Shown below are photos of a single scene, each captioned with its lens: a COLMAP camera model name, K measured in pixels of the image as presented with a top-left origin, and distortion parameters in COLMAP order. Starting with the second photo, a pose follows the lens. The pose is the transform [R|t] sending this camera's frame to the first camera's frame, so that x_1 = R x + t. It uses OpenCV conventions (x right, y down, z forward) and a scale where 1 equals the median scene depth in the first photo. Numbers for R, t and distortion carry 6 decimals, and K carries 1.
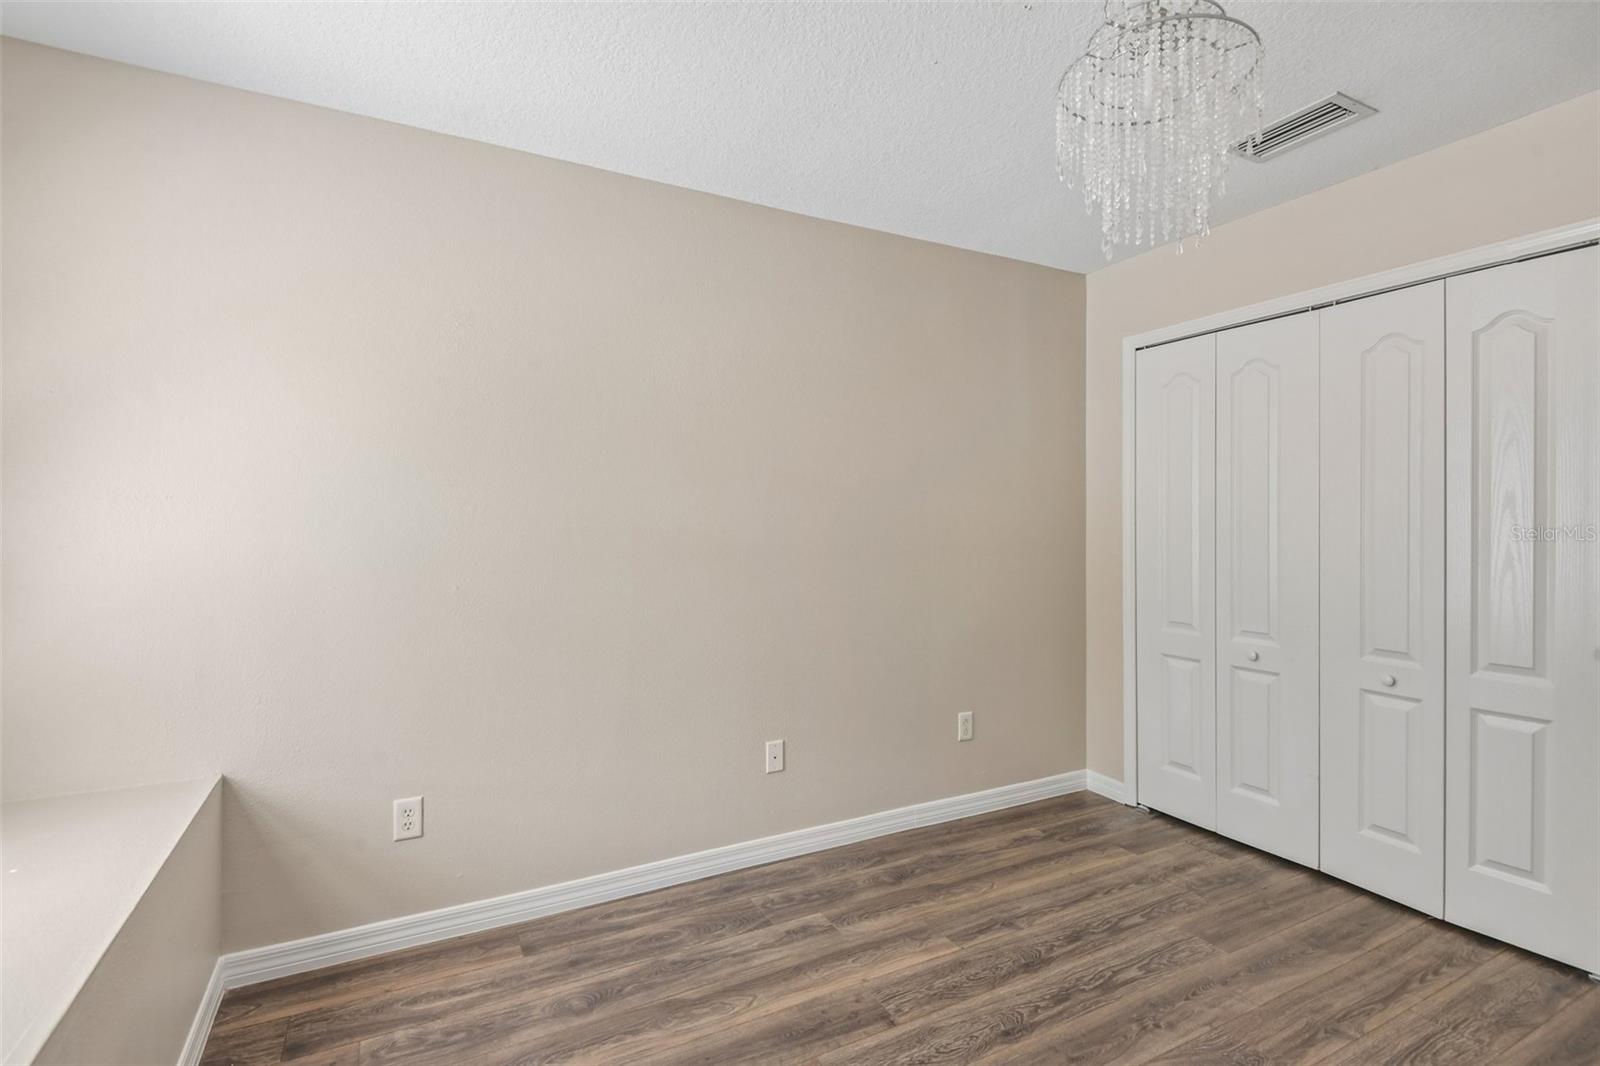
lens RADIAL K [[767.7, 0, 798.3], [0, 767.7, 525.9], [0, 0, 1]] dist [0.021301, -0.003166]
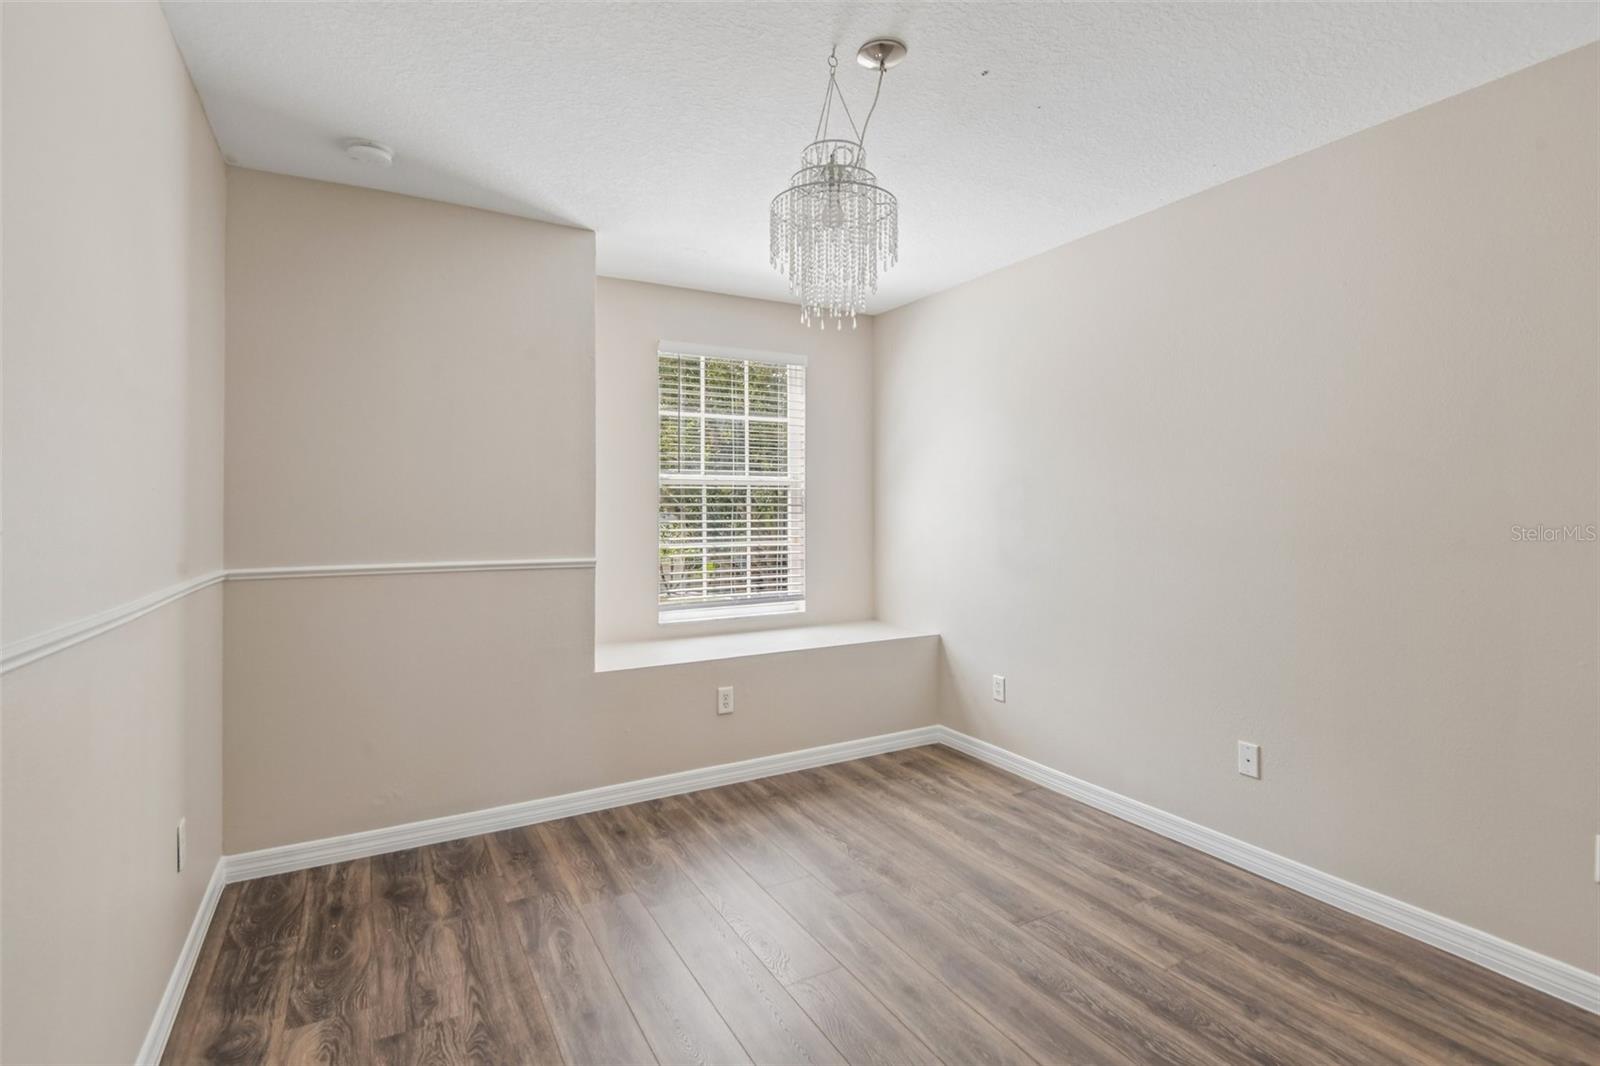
lens RADIAL K [[767.7, 0, 805.9], [0, 767.7, 528.6], [0, 0, 1]] dist [0.021301, -0.003166]
pose [[0.032658, 0.024324, -0.999171, 1.051364], [-0.013519, 0.999623, 0.023893, 0.005758], [0.999375, 0.012727, 0.032975, 0.508479]]
